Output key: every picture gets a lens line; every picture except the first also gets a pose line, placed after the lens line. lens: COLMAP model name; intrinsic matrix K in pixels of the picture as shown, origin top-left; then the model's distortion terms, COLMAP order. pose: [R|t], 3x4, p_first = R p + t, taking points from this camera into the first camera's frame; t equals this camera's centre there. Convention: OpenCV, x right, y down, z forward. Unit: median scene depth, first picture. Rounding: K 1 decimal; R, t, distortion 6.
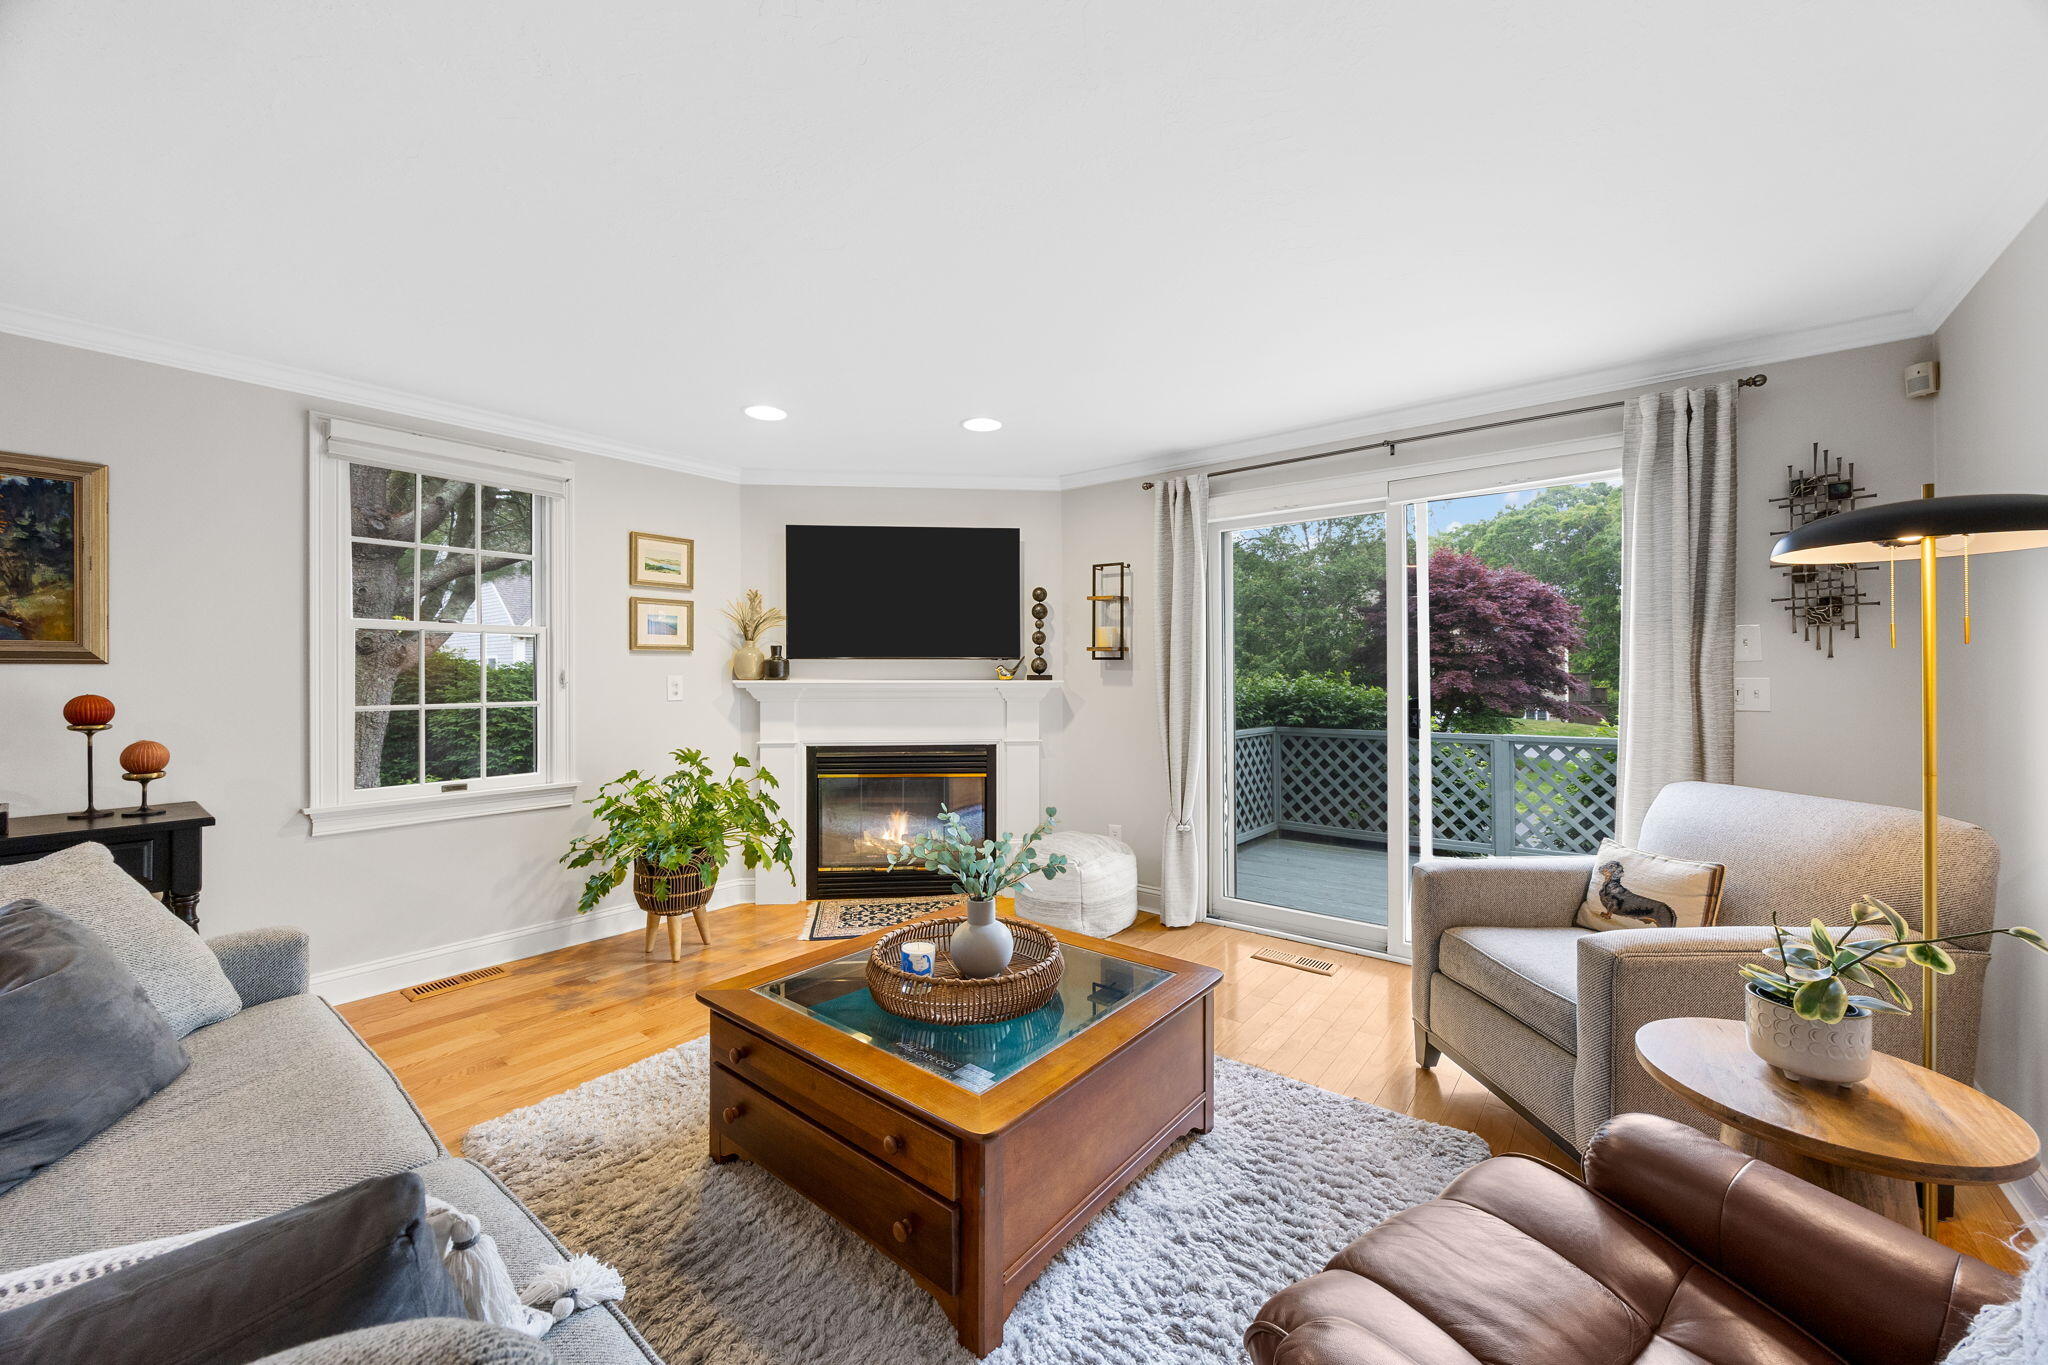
lens RADIAL K [[789.4, 0, 1016.7], [0, 789.4, 671.2], [0, 0, 1]] dist [0.002339, 0.000080]
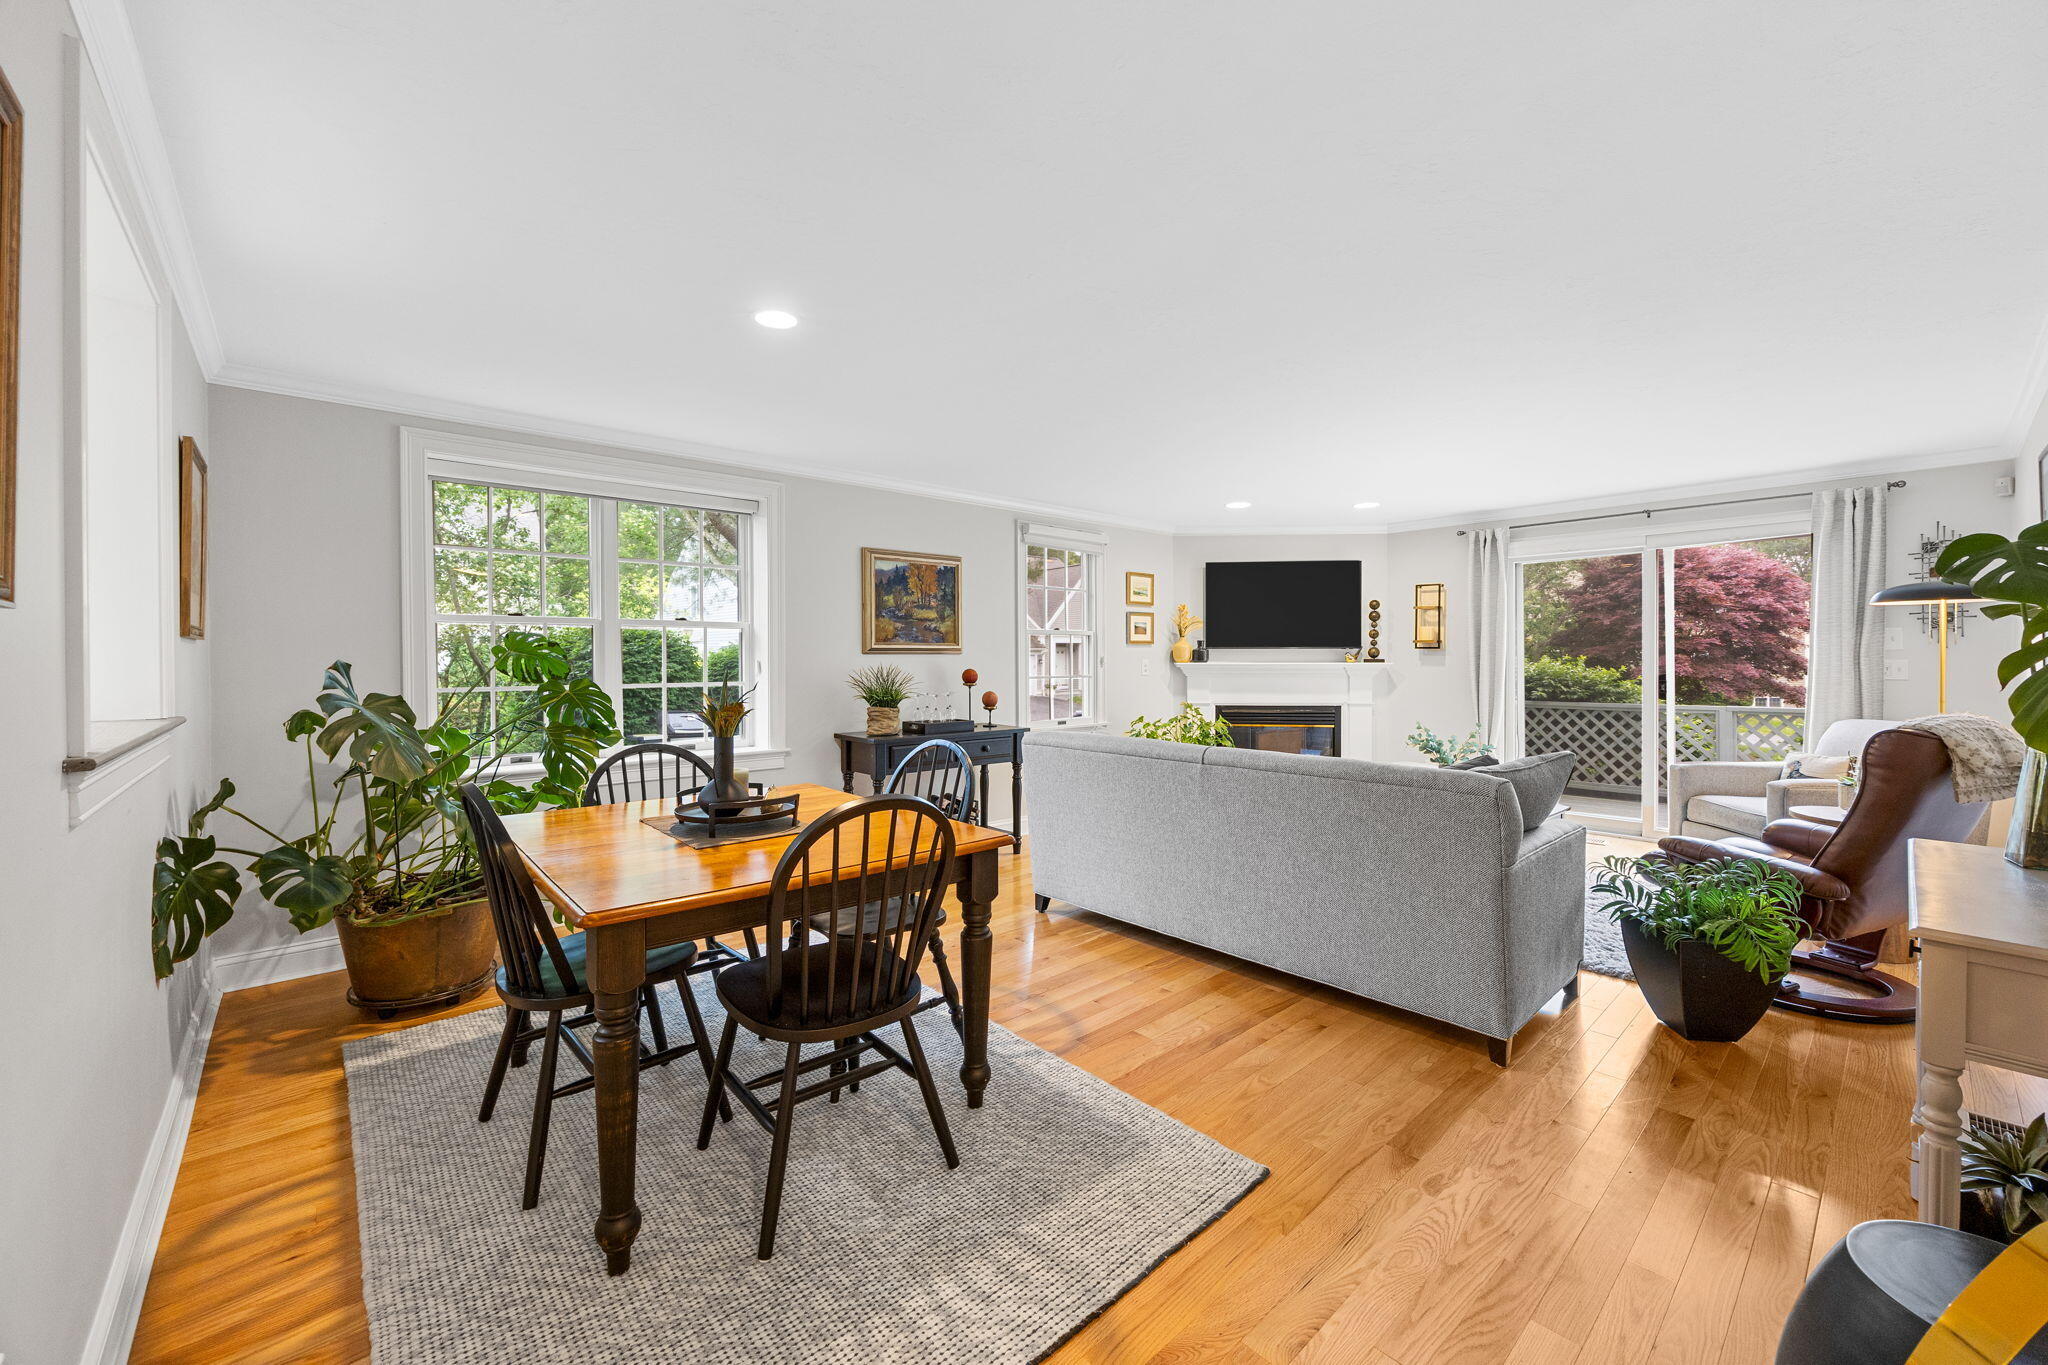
lens RADIAL K [[789.4, 0, 1036.6], [0, 789.4, 663.6], [0, 0, 1]] dist [0.002339, 0.000080]
pose [[0.986378, 0.000009, -0.164497, -0.362241], [0.001663, 0.999948, 0.010026, -0.002495], [0.164489, -0.010163, 0.986327, -0.584829]]
